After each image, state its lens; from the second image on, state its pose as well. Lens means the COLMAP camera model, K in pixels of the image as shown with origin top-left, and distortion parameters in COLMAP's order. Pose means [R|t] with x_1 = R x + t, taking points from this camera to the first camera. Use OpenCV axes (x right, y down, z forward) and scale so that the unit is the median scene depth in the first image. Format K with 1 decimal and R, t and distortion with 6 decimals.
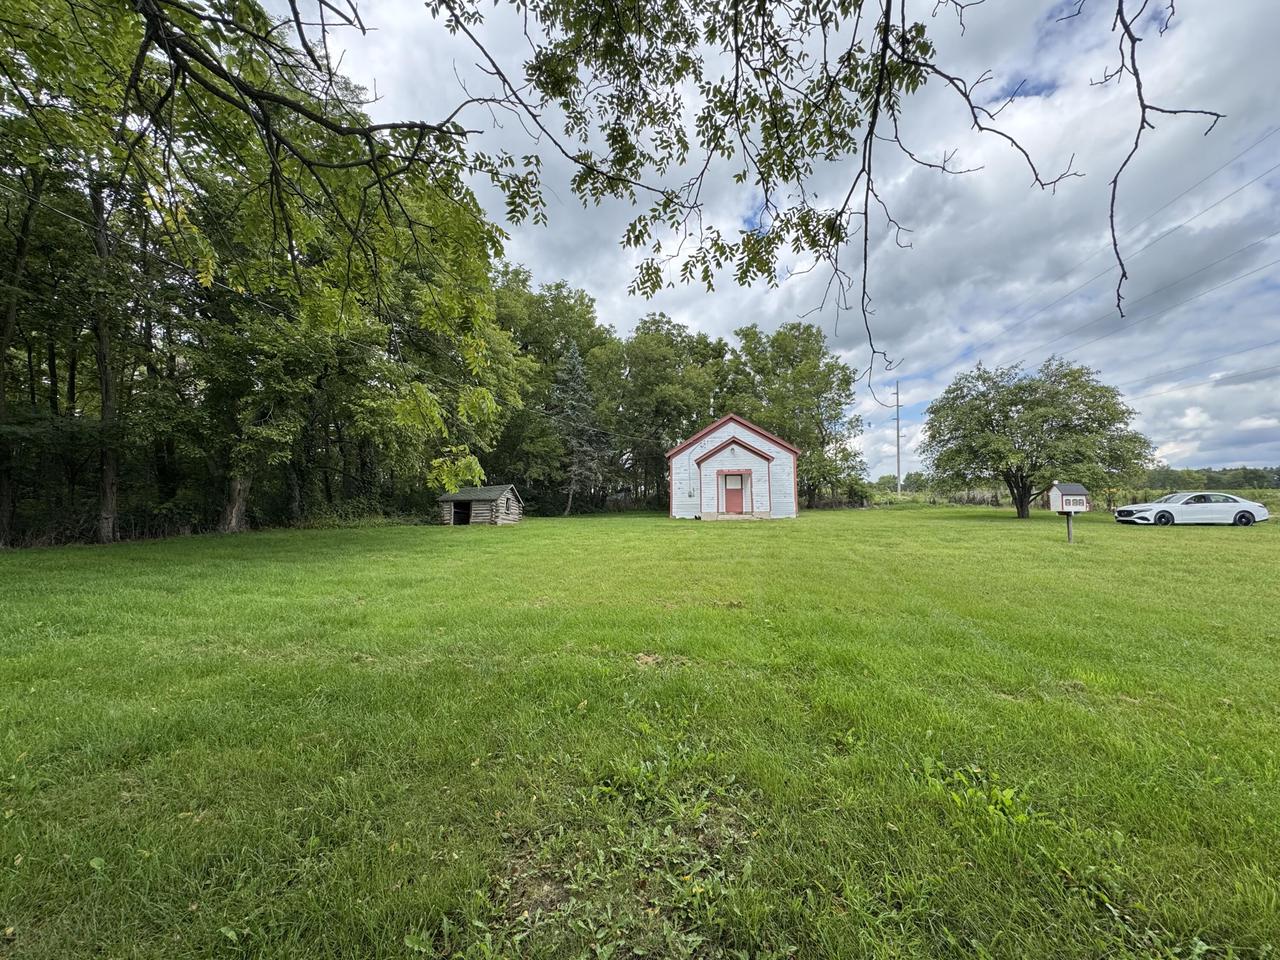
lens RADIAL K [[519.8, 0, 640.0], [0, 519.8, 480.0], [0, 0, 1]] dist [-0.000406, -0.000027]
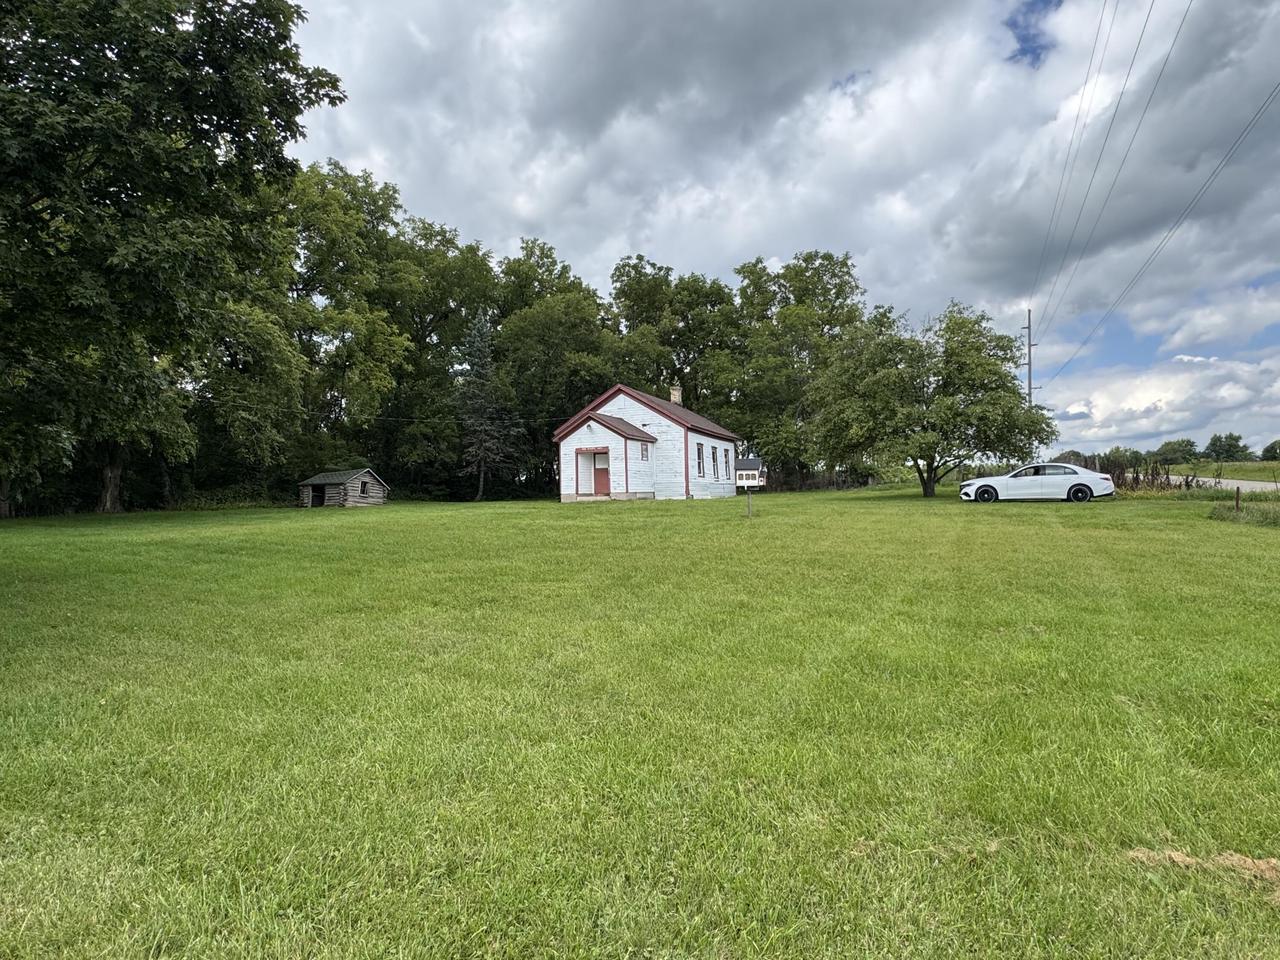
lens RADIAL K [[730.3, 0, 640.0], [0, 730.3, 480.0], [0, 0, 1]] dist [-0.000105, -0.000110]
pose [[0.973160, -0.014332, -0.229683, 0.555750], [0.021476, 0.999359, 0.028632, 0.002183], [0.229126, -0.032796, 0.972844, -0.247766]]
